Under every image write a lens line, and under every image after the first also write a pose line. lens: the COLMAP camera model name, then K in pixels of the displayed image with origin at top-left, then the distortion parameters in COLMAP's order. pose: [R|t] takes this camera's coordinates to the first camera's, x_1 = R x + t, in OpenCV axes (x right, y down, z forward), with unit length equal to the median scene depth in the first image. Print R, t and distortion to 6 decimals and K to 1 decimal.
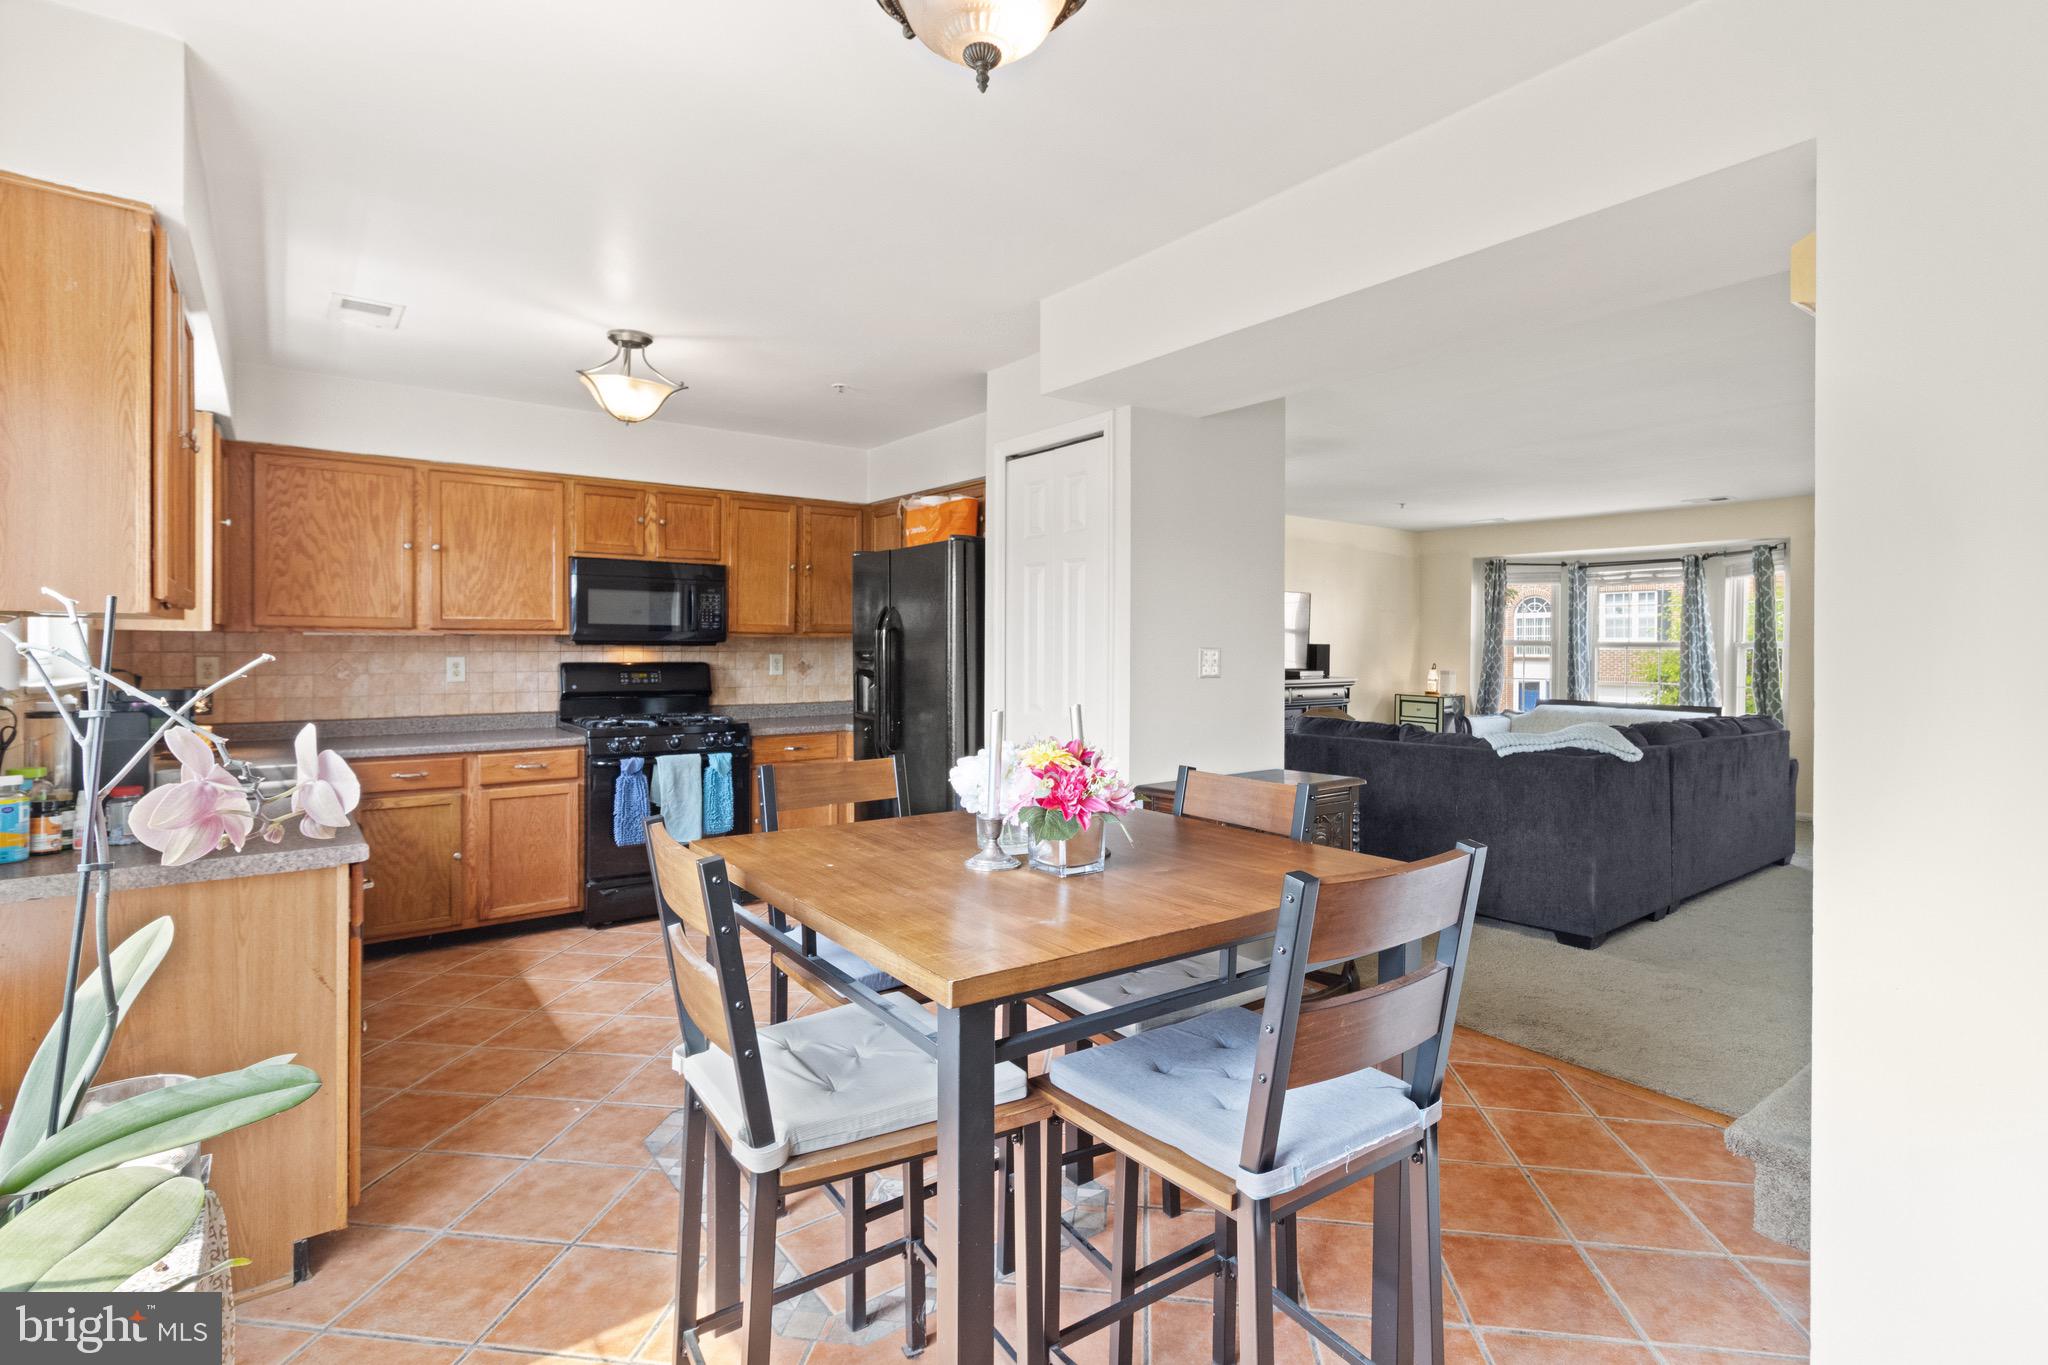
lens RADIAL K [[933.4, 0, 1023.3], [0, 933.4, 659.1], [0, 0, 1]] dist [-0.001550, -0.000461]
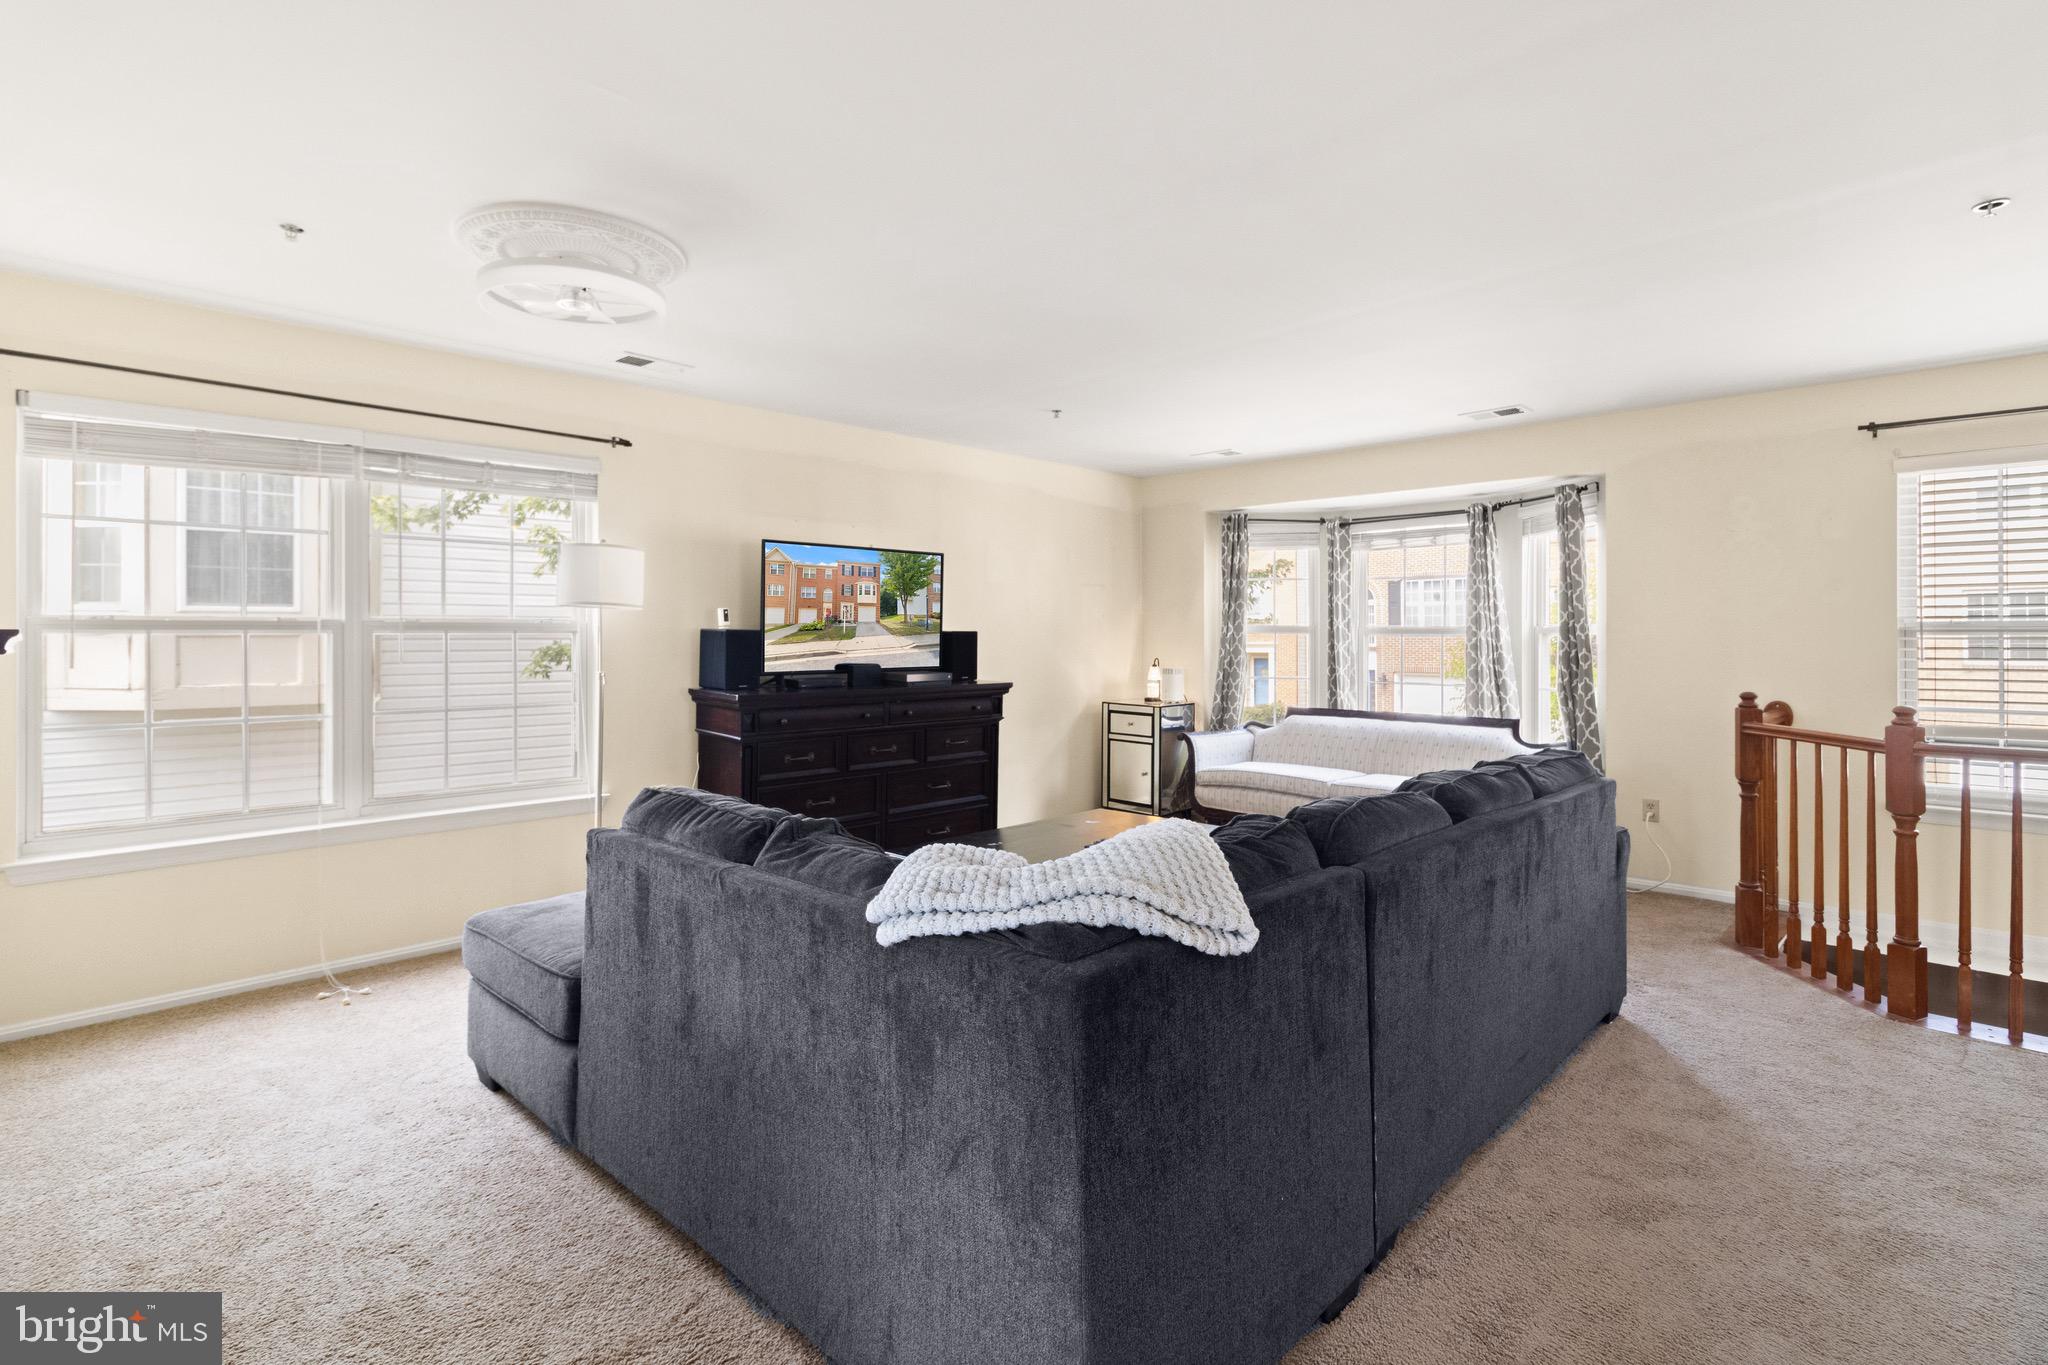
lens RADIAL K [[943.6, 0, 1029.2], [0, 943.6, 638.6], [0, 0, 1]] dist [0.001035, -0.000080]
pose [[0.989142, -0.004849, 0.146885, 0.448379], [0.006719, 0.999903, -0.012234, -0.004217], [-0.146812, 0.013088, 0.989078, 0.561131]]
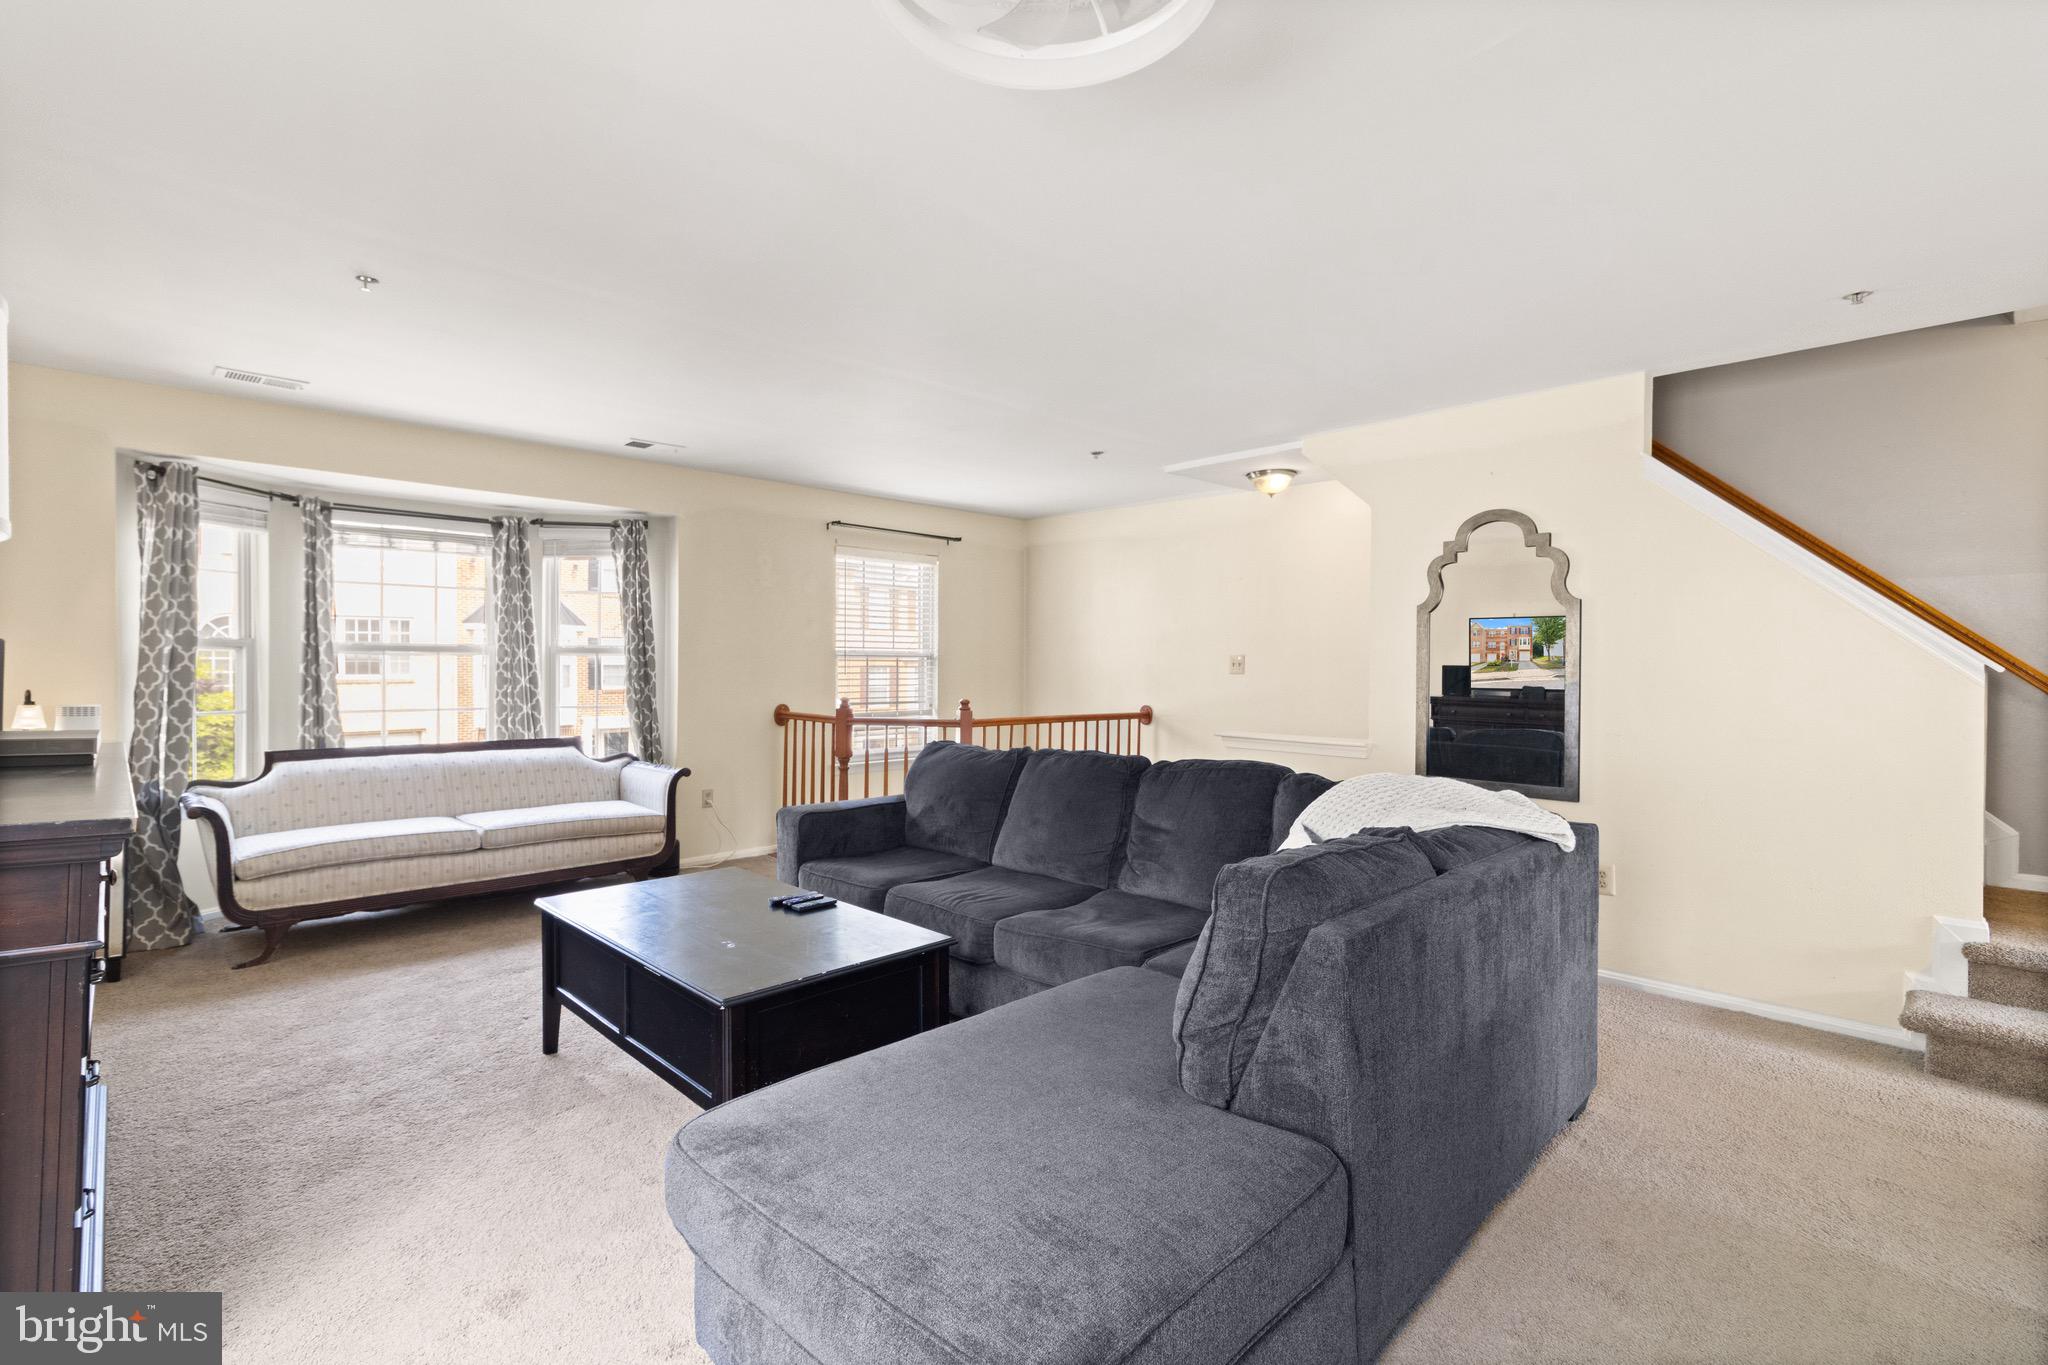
lens RADIAL K [[933.4, 0, 1023.3], [0, 933.4, 659.1], [0, 0, 1]] dist [-0.001550, -0.000461]
pose [[-0.089594, -0.007624, 0.995949, 0.003169], [0.005354, 0.999953, 0.008137, -0.019058], [-0.995964, 0.006061, -0.089549, 1.145471]]
